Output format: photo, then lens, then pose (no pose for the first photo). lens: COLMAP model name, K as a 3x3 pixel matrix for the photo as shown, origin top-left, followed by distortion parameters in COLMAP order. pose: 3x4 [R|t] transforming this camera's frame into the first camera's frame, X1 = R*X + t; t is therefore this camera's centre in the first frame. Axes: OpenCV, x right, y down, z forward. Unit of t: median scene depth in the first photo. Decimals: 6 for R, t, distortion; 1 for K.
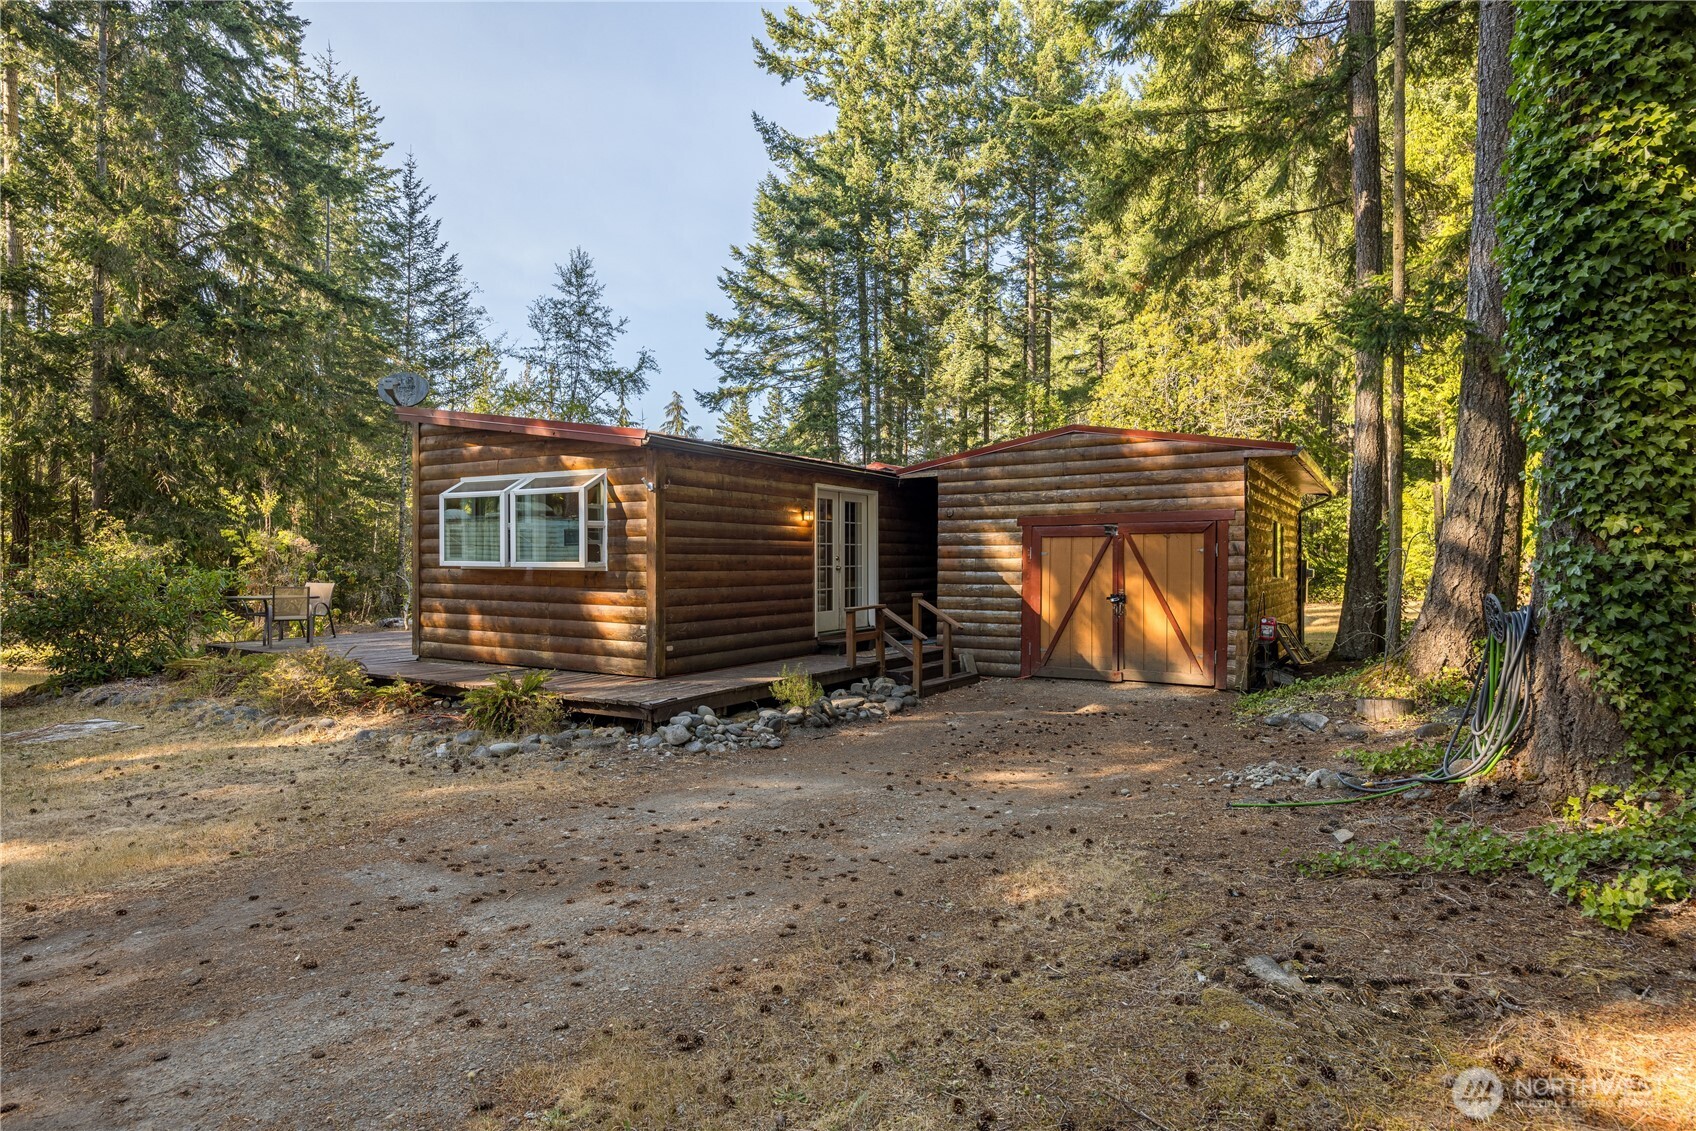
lens RADIAL K [[956.8, 0, 860.7], [0, 956.8, 563.5], [0, 0, 1]] dist [0.001728, -0.003176]
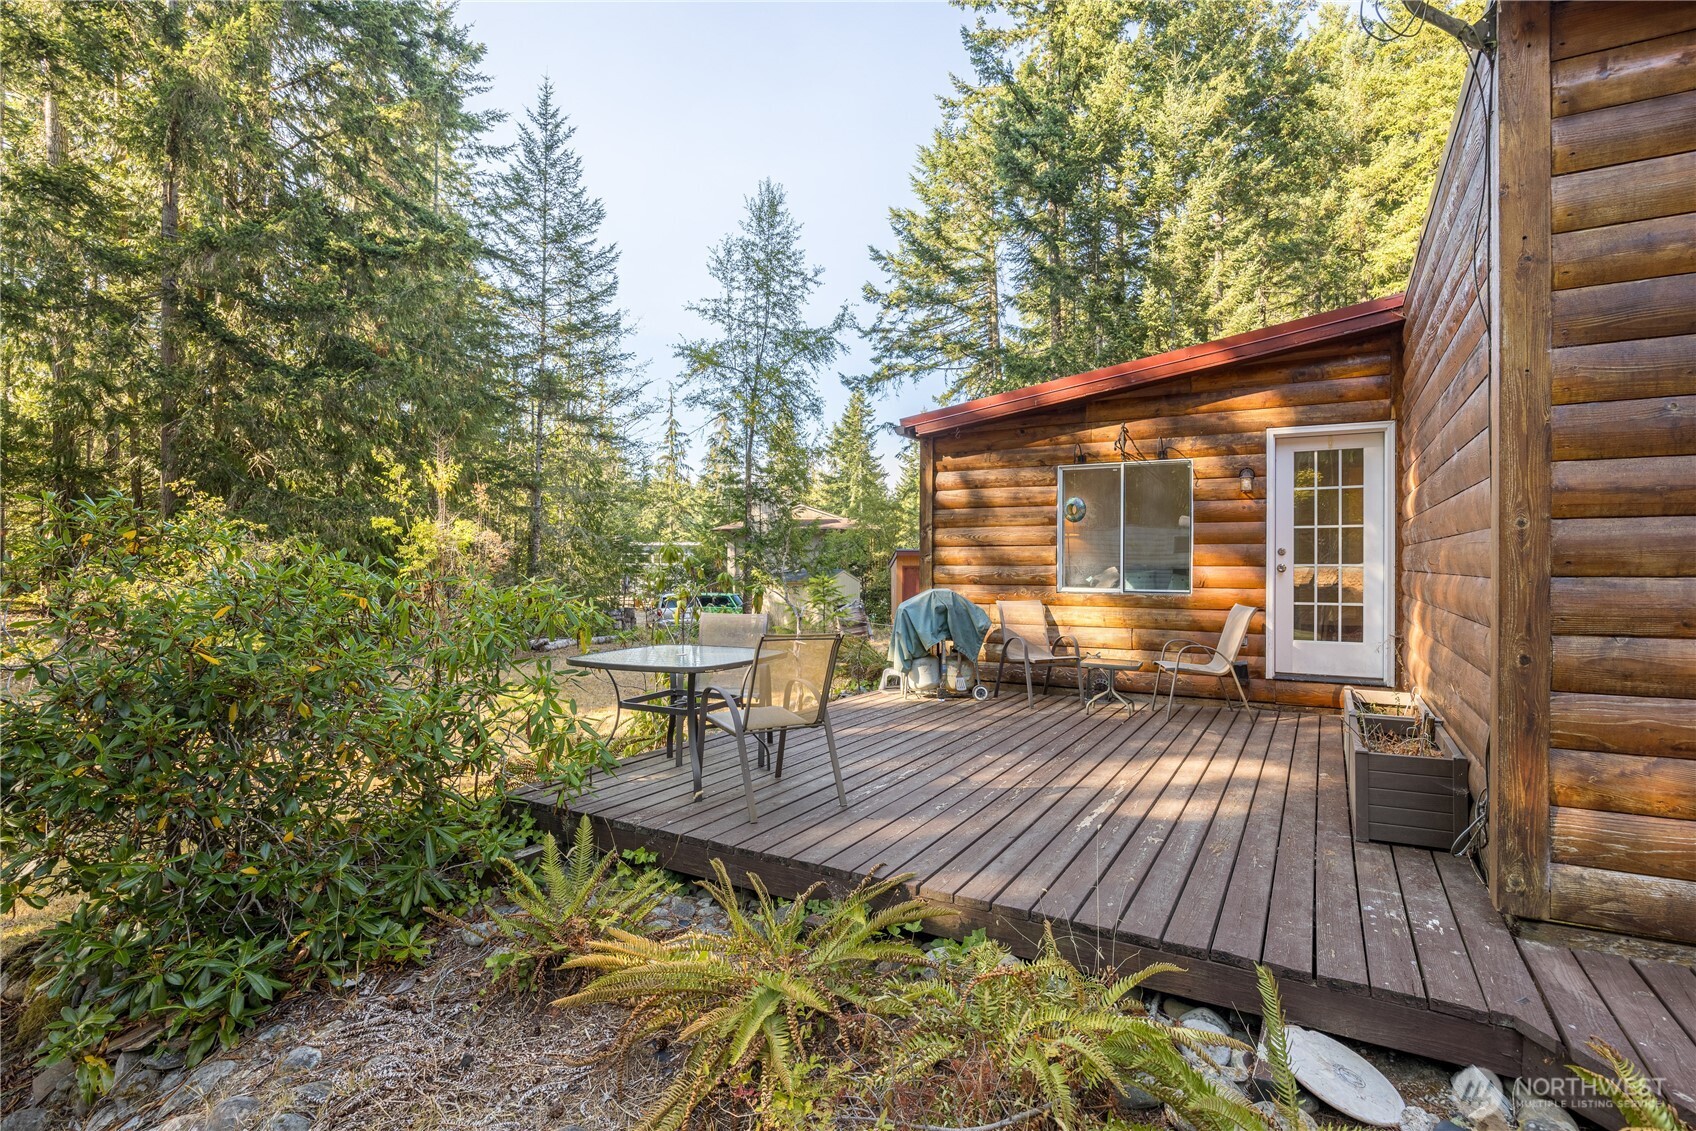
lens RADIAL K [[828.0, 0, 846.5], [0, 828.0, 563.9], [0, 0, 1]] dist [-0.005899, -0.000660]
pose [[0.999817, -0.002049, 0.019036, -0.247774], [0.002080, 0.999997, -0.001606, -0.002436], [-0.019032, 0.001645, 0.999818, 0.306486]]
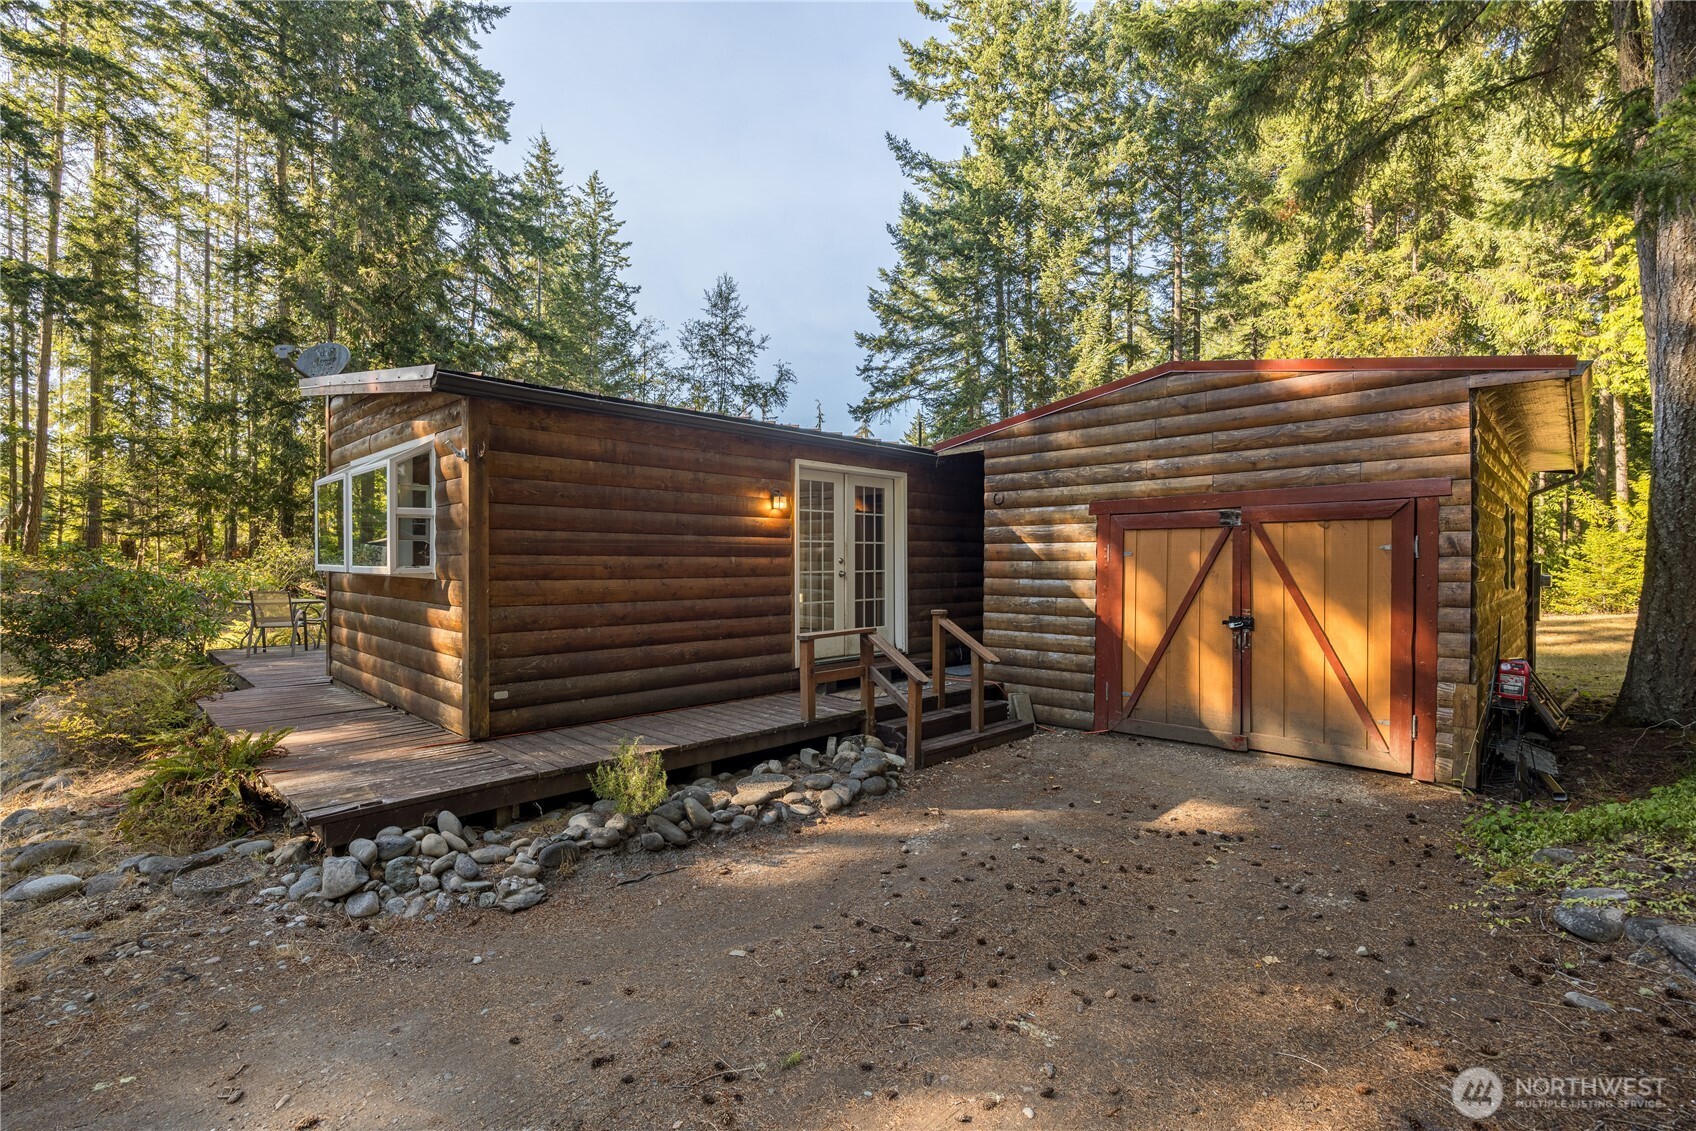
lens RADIAL K [[796.9, 0, 844.9], [0, 796.9, 560.0], [0, 0, 1]] dist [-0.014595, 0.001242]
pose [[0.971378, -0.000563, -0.237537, 0.052969], [-0.000423, 0.999992, -0.004098, -0.001404], [0.237537, 0.004082, 0.971370, 0.161510]]
